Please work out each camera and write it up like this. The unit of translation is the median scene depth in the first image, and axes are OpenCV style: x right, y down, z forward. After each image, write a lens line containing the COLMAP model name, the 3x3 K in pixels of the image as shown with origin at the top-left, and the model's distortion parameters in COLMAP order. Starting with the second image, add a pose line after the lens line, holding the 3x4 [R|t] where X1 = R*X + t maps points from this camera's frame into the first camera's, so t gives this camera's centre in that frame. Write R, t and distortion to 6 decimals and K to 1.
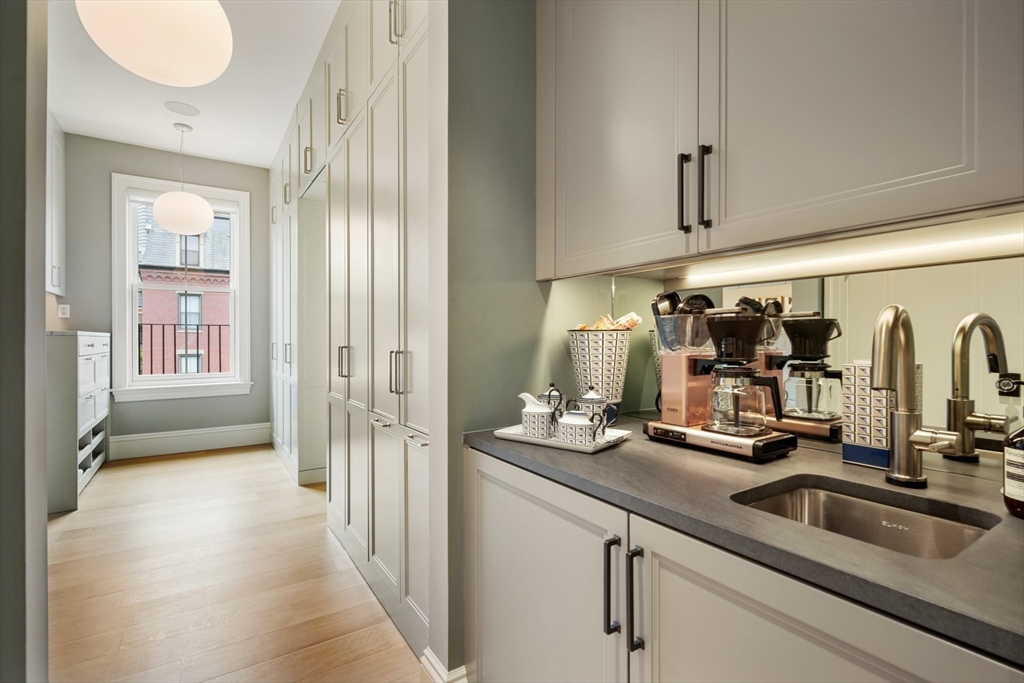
lens RADIAL K [[474.0, 0, 512.0], [0, 474.0, 341.5], [0, 0, 1]] dist [-0.000735, -0.000278]
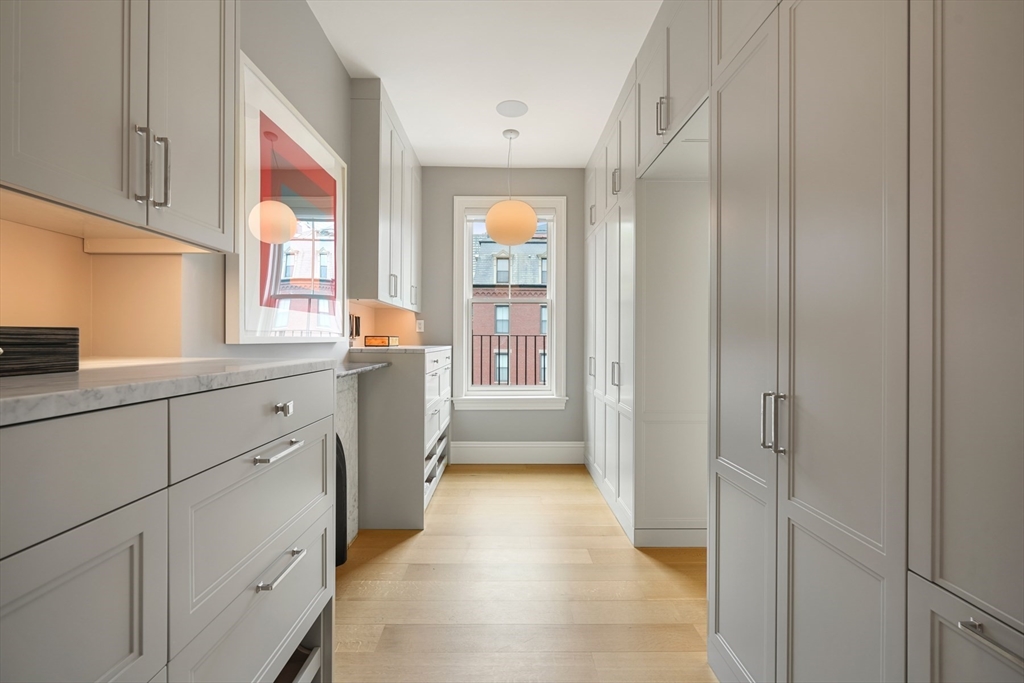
lens RADIAL K [[429.8, 0, 512.0], [0, 429.8, 341.5], [0, 0, 1]] dist [-0.001033, -0.000259]
pose [[0.841525, 0.007139, -0.540172, -0.209292], [-0.007613, 0.999970, 0.001355, -0.030134], [0.540165, 0.002971, 0.841554, 0.257087]]
